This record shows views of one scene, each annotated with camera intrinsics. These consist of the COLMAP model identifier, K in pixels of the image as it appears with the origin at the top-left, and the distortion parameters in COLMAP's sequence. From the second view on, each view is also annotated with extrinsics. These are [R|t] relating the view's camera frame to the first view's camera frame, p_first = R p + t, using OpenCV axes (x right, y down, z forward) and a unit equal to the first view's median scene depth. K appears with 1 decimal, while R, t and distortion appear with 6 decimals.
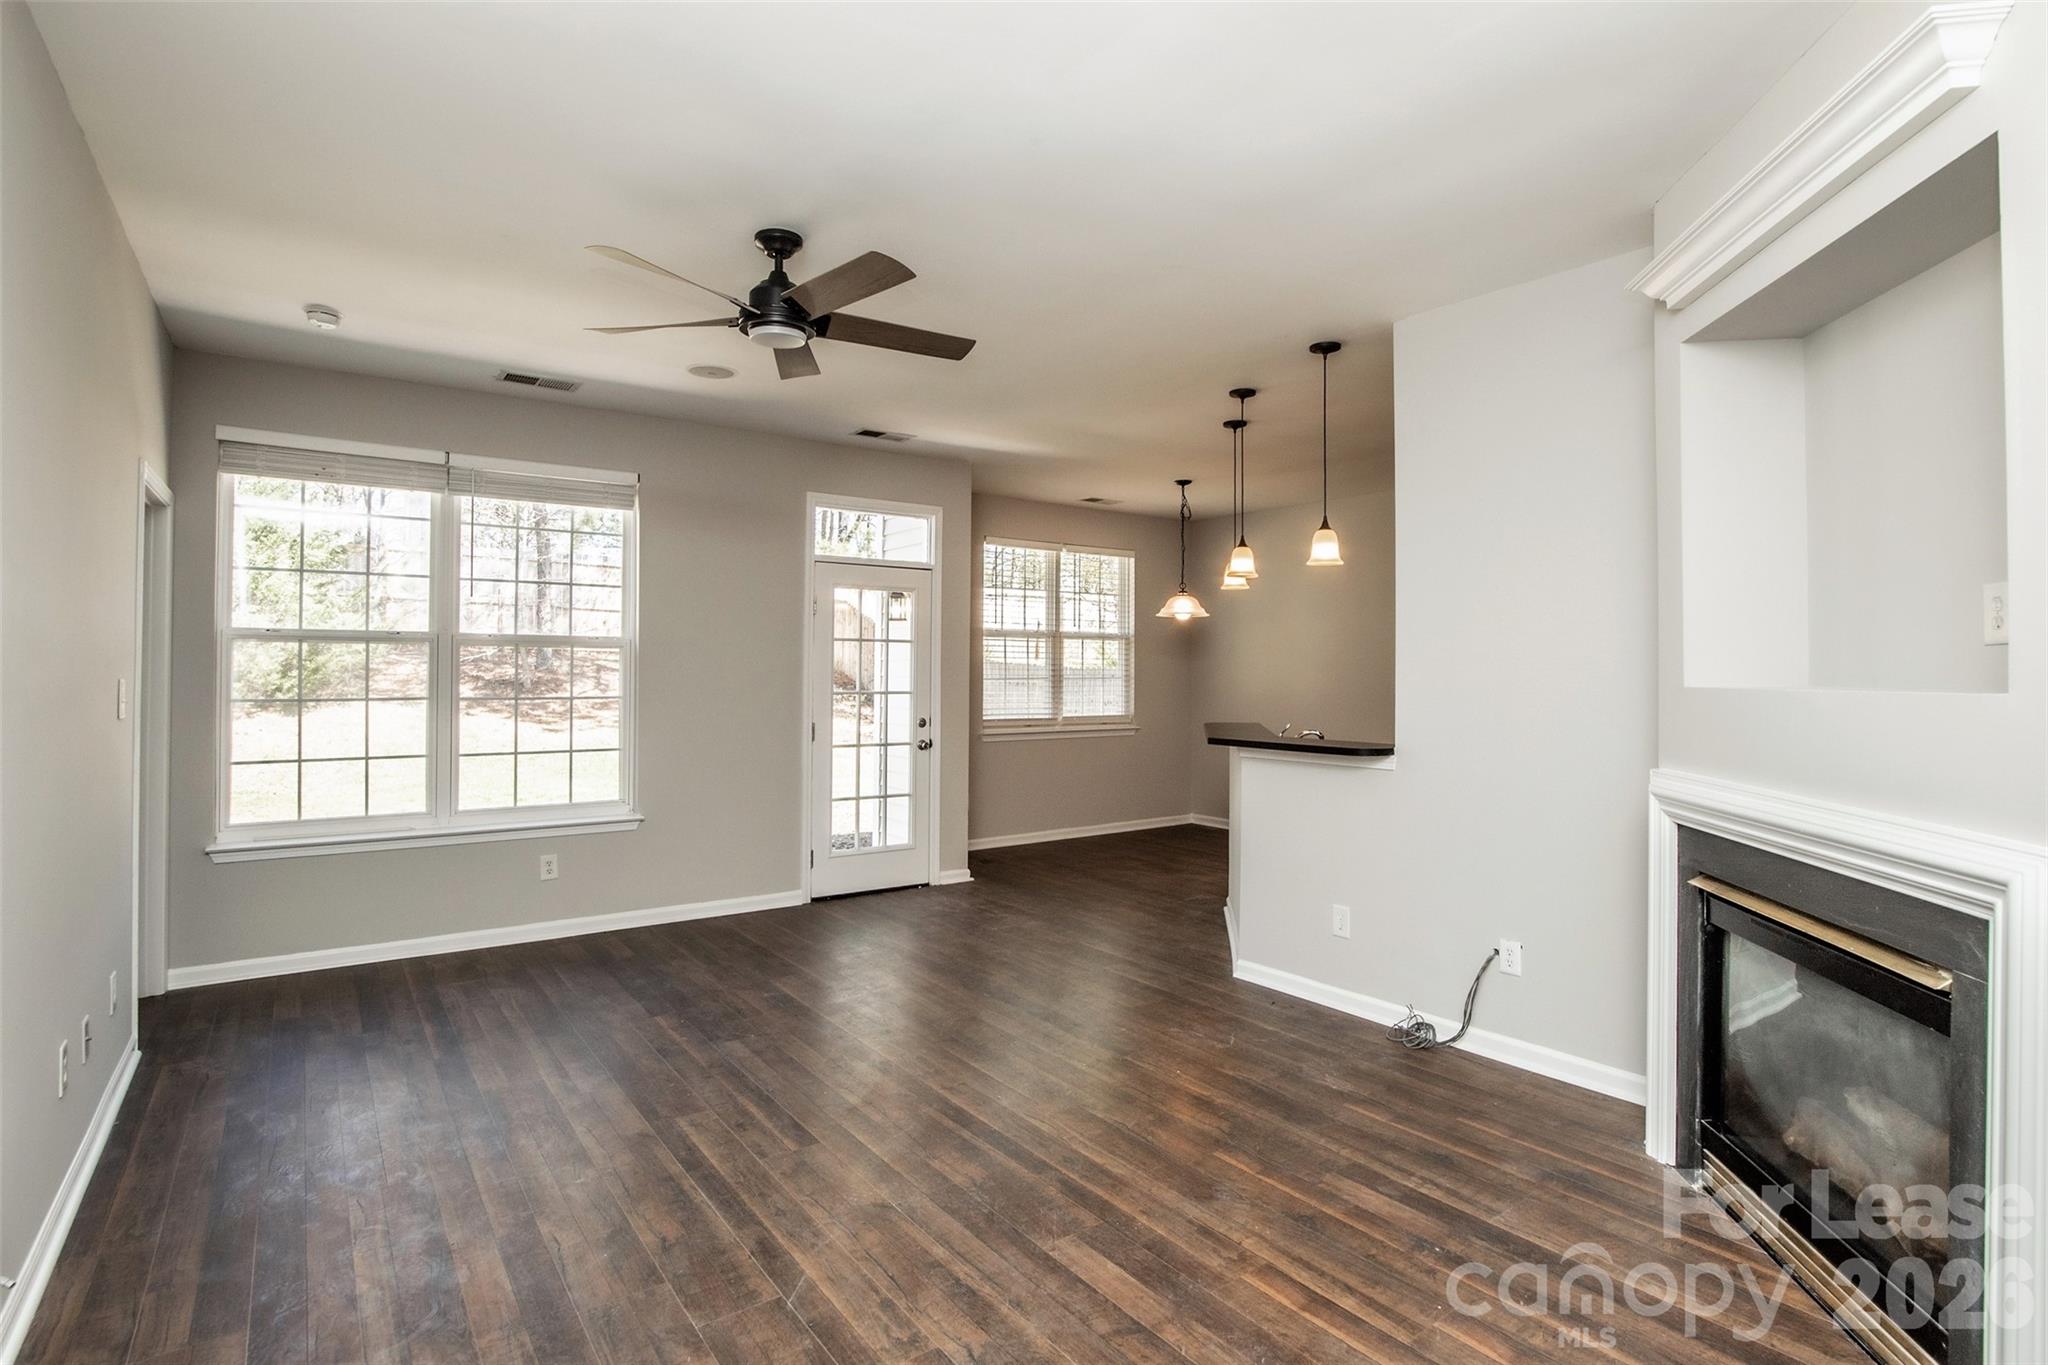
lens RADIAL K [[951.6, 0, 994.9], [0, 951.6, 683.6], [0, 0, 1]] dist [-0.025780, 0.000918]
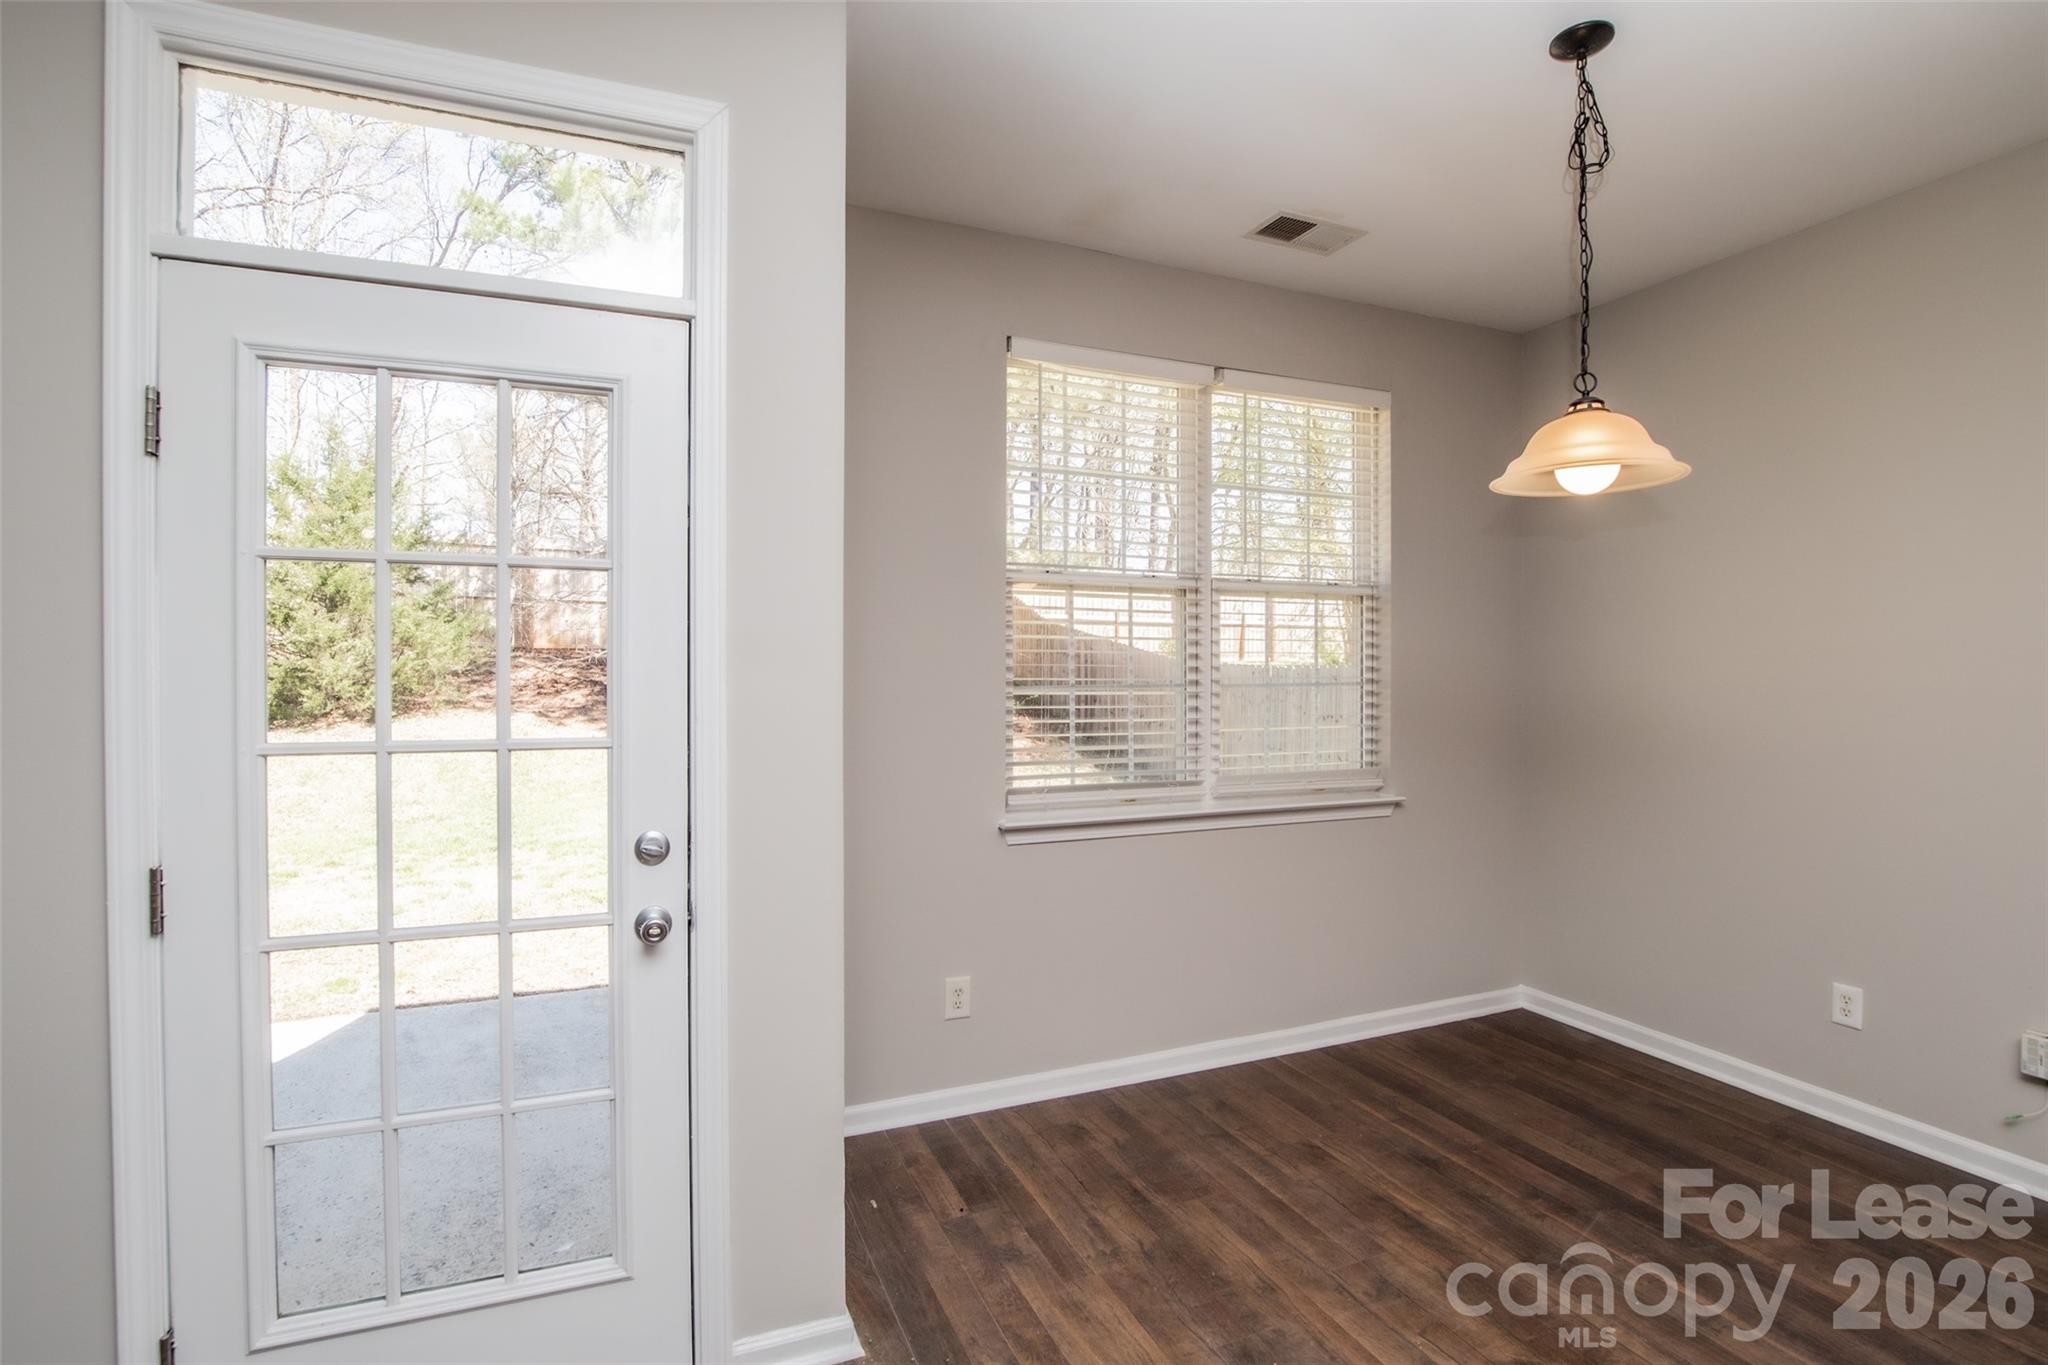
lens RADIAL K [[951.6, 0, 994.9], [0, 951.6, 683.6], [0, 0, 1]] dist [-0.025780, 0.000918]
pose [[0.977420, -0.004595, -0.211257, 0.088205], [0.003533, 0.999979, -0.005401, -0.007959], [0.211277, 0.004533, 0.977416, 0.766548]]
